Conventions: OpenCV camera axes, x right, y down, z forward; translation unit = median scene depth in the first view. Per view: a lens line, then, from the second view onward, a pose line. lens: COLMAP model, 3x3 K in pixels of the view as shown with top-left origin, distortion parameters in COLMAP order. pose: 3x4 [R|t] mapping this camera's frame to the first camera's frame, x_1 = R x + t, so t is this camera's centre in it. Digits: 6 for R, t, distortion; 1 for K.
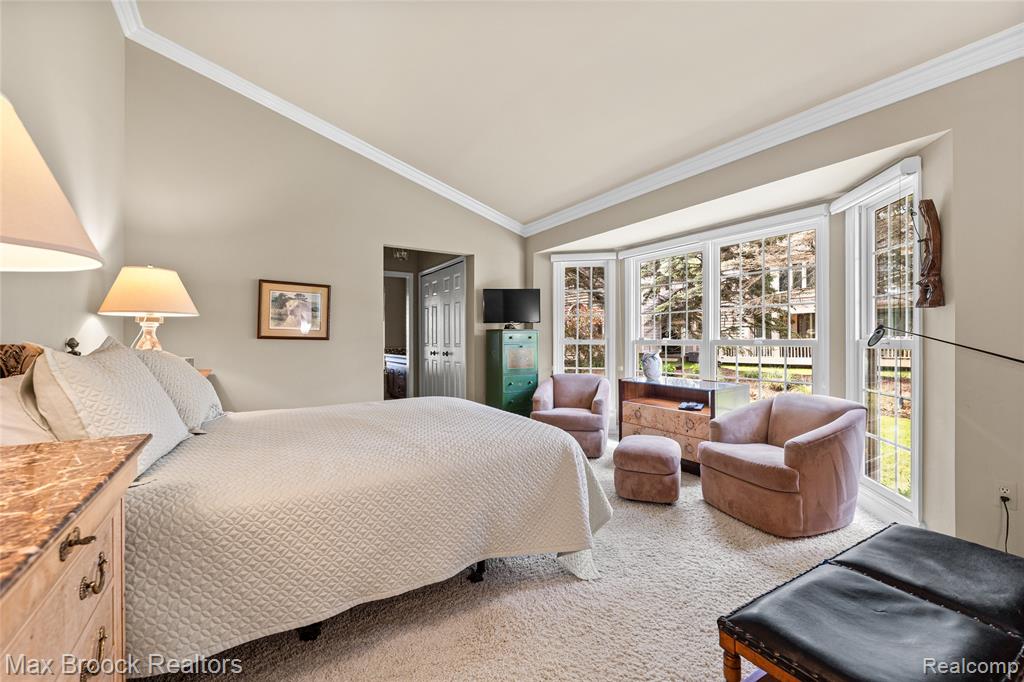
lens RADIAL K [[425.0, 0, 519.2], [0, 425.0, 346.9], [0, 0, 1]] dist [0.002737, 0.000220]
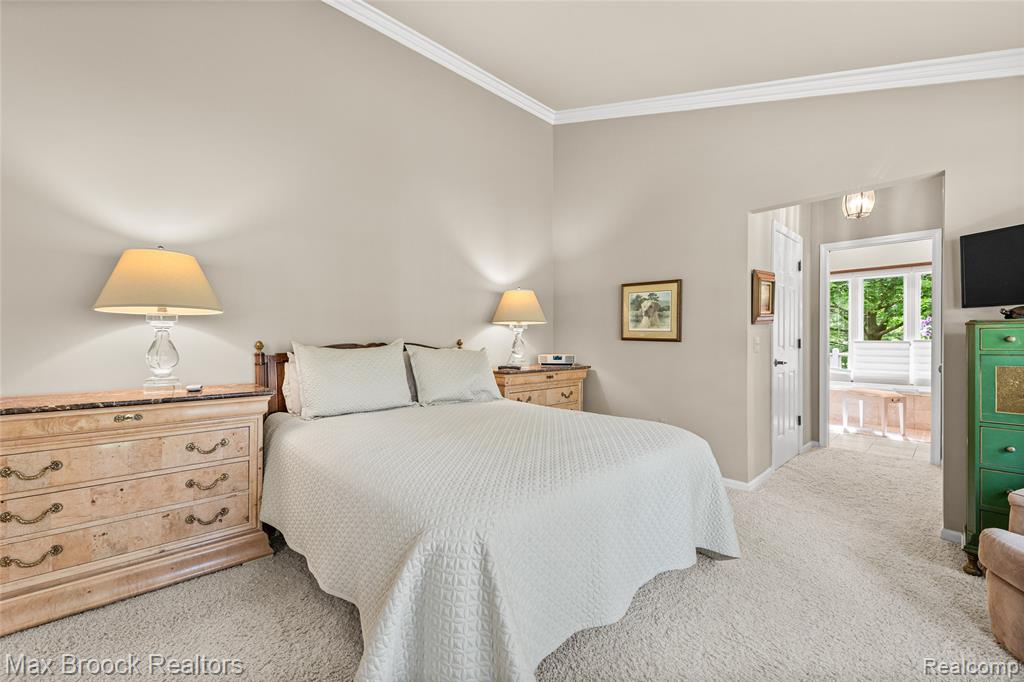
lens RADIAL K [[425.0, 0, 519.2], [0, 425.0, 346.9], [0, 0, 1]] dist [0.002737, 0.000220]
pose [[0.183708, 0.017461, -0.982826, 0.372255], [-0.020606, 0.999691, 0.013909, -0.012327], [0.982765, 0.017697, 0.184011, 0.546181]]
